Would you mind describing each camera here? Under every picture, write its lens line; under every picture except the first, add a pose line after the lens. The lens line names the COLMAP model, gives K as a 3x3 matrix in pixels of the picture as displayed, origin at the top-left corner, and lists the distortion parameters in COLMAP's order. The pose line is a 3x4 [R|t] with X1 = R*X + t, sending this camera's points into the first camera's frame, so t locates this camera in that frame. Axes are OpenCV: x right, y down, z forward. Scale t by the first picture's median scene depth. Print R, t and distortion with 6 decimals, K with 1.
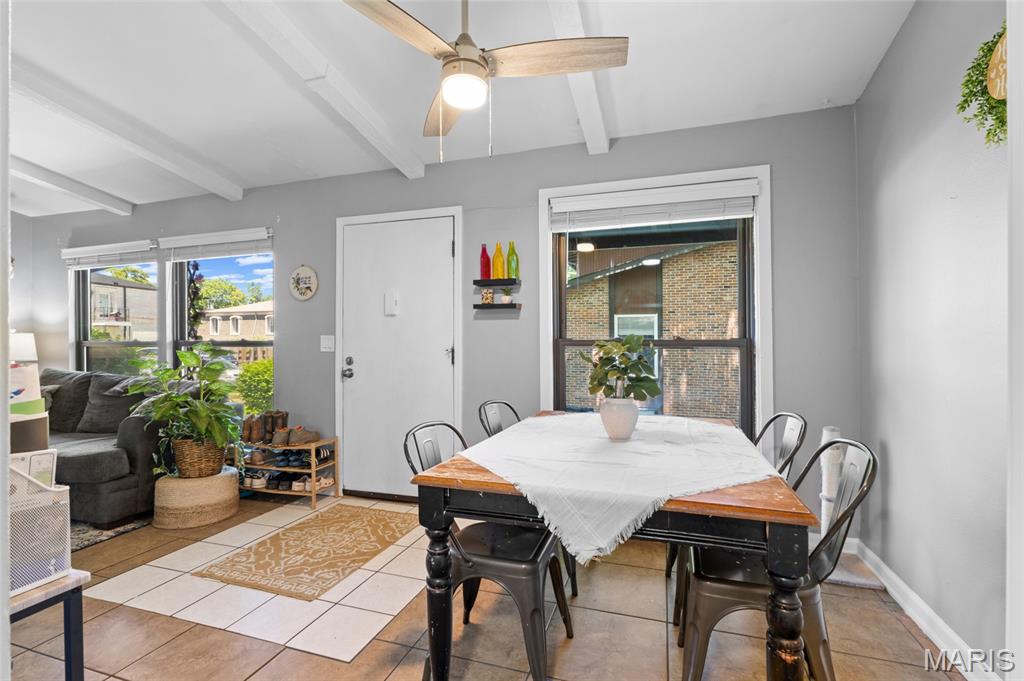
lens RADIAL K [[463.6, 0, 515.6], [0, 463.6, 341.3], [0, 0, 1]] dist [-0.004275, -0.000216]
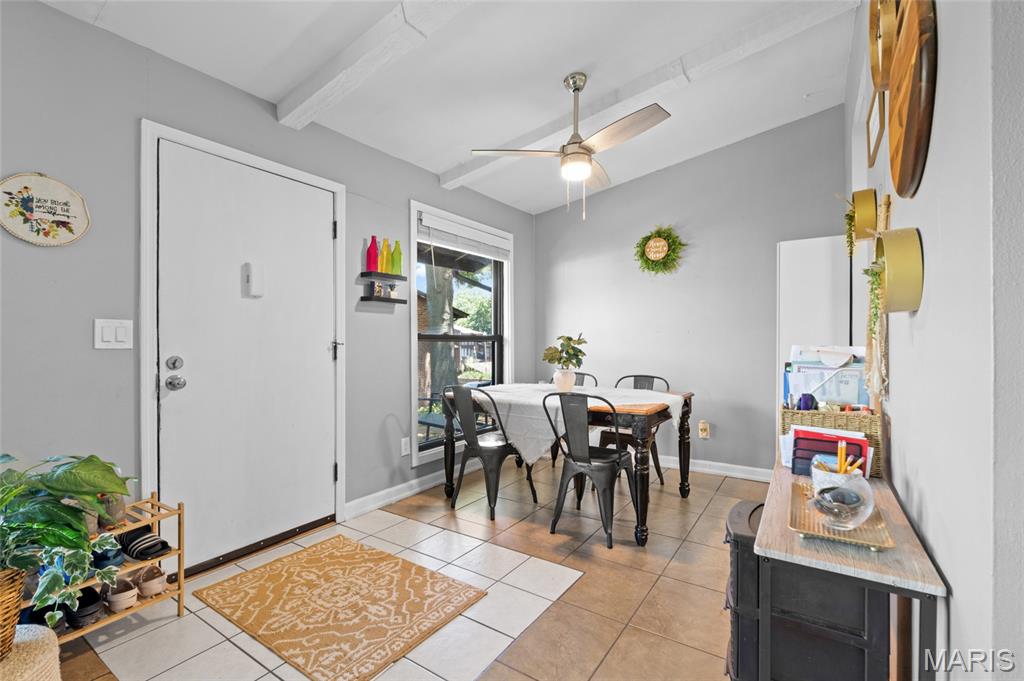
lens RADIAL K [[453.9, 0, 512.0], [0, 453.9, 340.5], [0, 0, 1]] dist [-0.000848, 0.000062]
pose [[0.278598, 0.001327, 0.960407, -0.984469], [-0.007058, 0.999975, 0.000666, 0.010400], [-0.960382, -0.006964, 0.278601, 0.488440]]
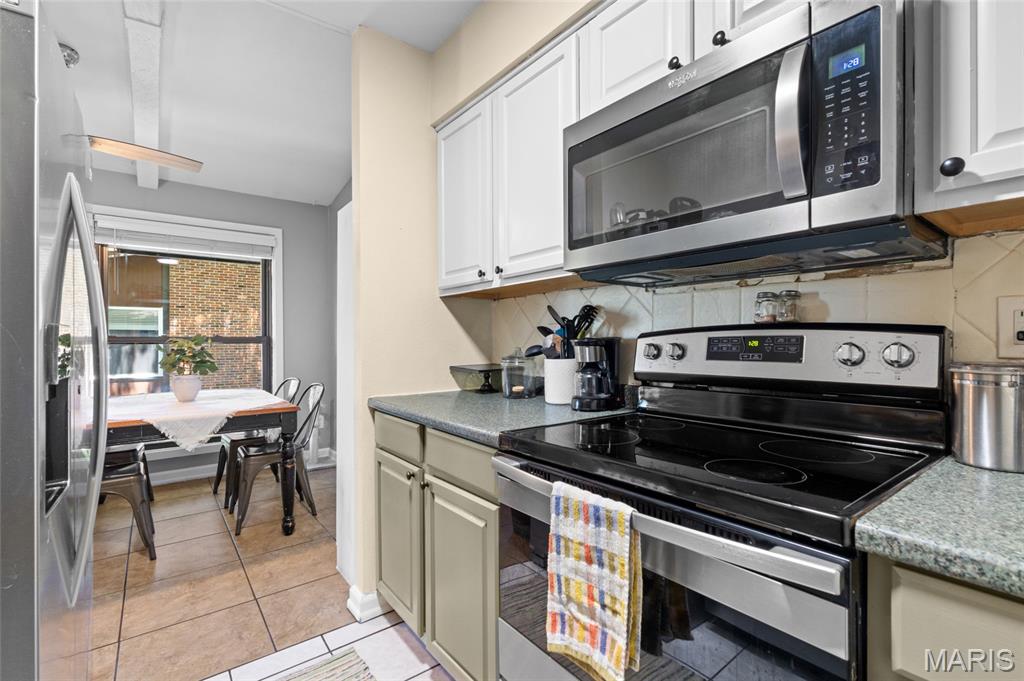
lens RADIAL K [[463.6, 0, 515.6], [0, 463.6, 341.3], [0, 0, 1]] dist [-0.004275, -0.000216]
pose [[0.559619, 0.002757, 0.828746, -0.302861], [-0.009574, 0.999949, 0.003138, -0.004052], [-0.828695, -0.009690, 0.559617, -0.530775]]
